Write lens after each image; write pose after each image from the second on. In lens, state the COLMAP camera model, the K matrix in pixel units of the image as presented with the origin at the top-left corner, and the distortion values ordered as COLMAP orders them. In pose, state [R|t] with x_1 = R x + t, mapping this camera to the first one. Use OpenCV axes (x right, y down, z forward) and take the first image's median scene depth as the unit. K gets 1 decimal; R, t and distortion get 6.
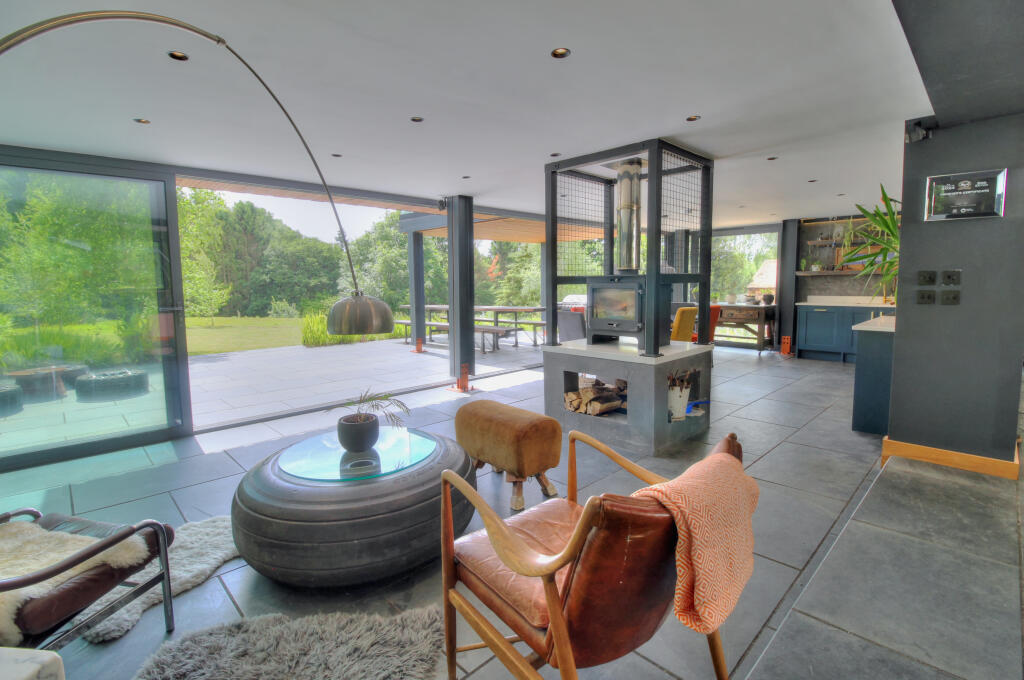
lens RADIAL K [[475.6, 0, 513.7], [0, 475.6, 330.0], [0, 0, 1]] dist [-0.001996, -0.000282]
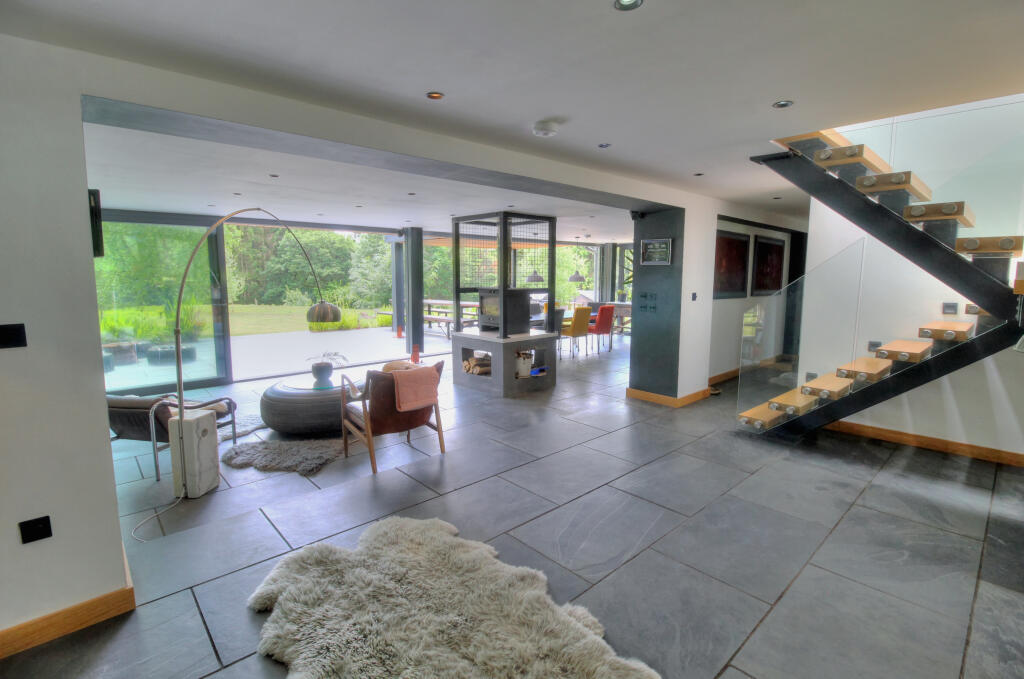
lens RADIAL K [[475.6, 0, 513.7], [0, 475.6, 329.5], [0, 0, 1]] dist [-0.001996, -0.000282]
pose [[0.999541, 0.017037, -0.025035, 0.305693], [-0.016589, 0.999700, 0.018001, -0.005396], [0.025334, -0.017578, 0.999524, -0.566041]]
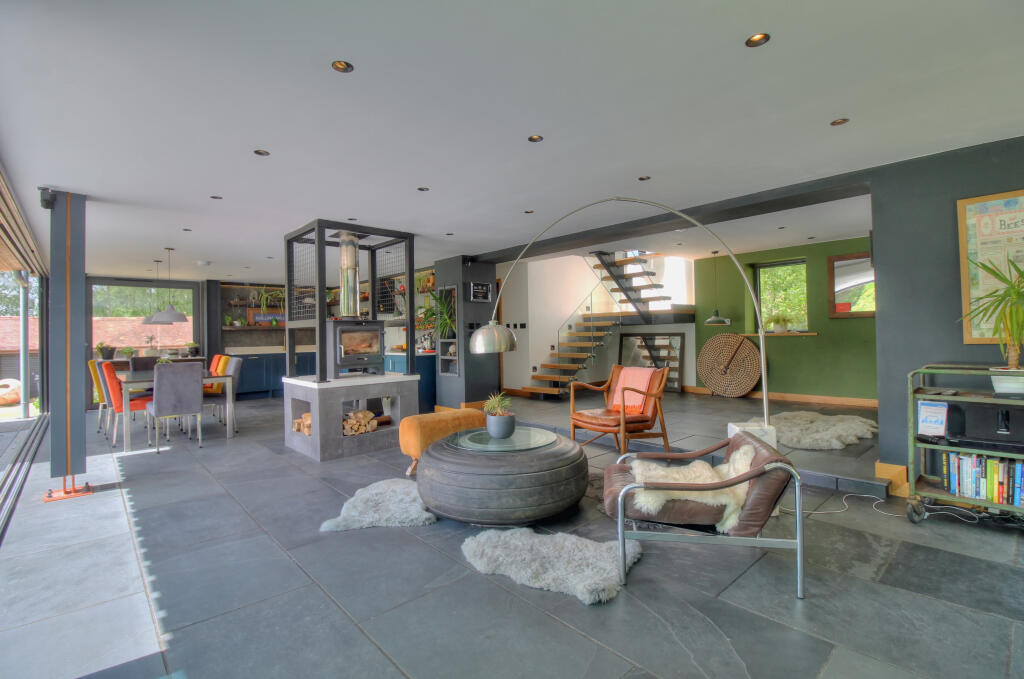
lens RADIAL K [[475.6, 0, 513.7], [0, 475.6, 329.5], [0, 0, 1]] dist [-0.001996, -0.000282]
pose [[0.035614, 0.025341, 0.999044, -0.972981], [0.112941, 0.993172, -0.029218, -0.005489], [-0.992963, 0.113873, 0.032509, 0.517107]]
